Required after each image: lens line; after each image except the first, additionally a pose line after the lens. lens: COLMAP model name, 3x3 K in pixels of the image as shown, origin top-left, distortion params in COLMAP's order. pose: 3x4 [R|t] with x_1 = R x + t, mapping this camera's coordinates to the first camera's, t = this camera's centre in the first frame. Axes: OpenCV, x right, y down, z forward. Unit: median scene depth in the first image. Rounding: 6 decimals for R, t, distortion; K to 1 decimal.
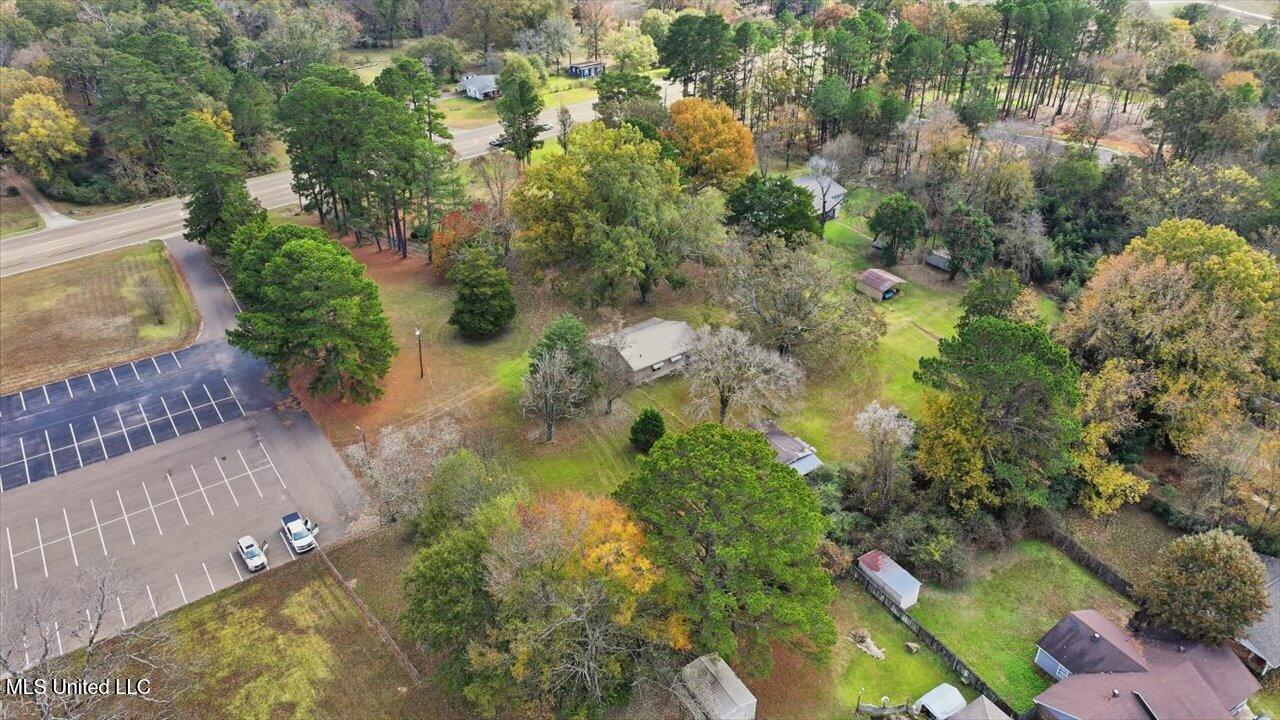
lens RADIAL K [[903.2, 0, 642.1], [0, 903.2, 349.4], [0, 0, 1]] dist [-0.004032, 0.025197]
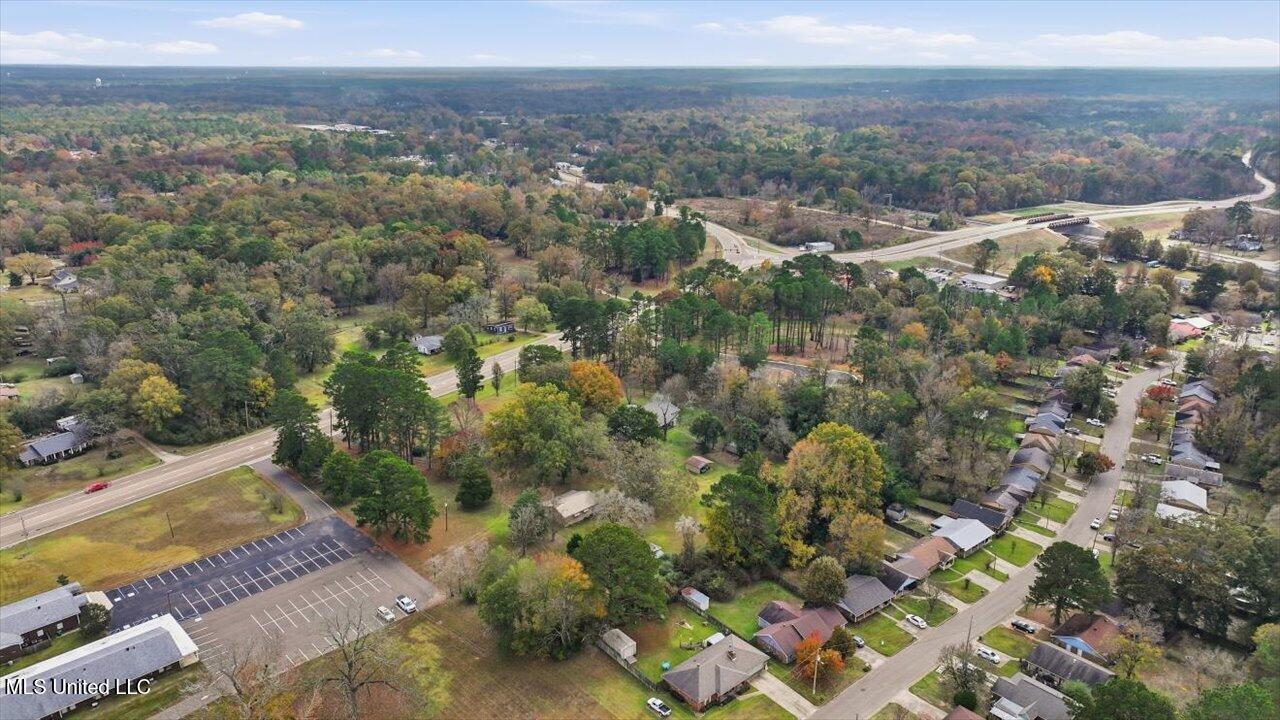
lens RADIAL K [[903.2, 0, 640.8], [0, 903.2, 353.6], [0, 0, 1]] dist [-0.004032, 0.025197]
pose [[0.989843, -0.044785, 0.134923, -0.077210], [0.072899, 0.974703, -0.211280, 0.085323], [-0.122048, 0.218970, 0.968068, -0.775698]]
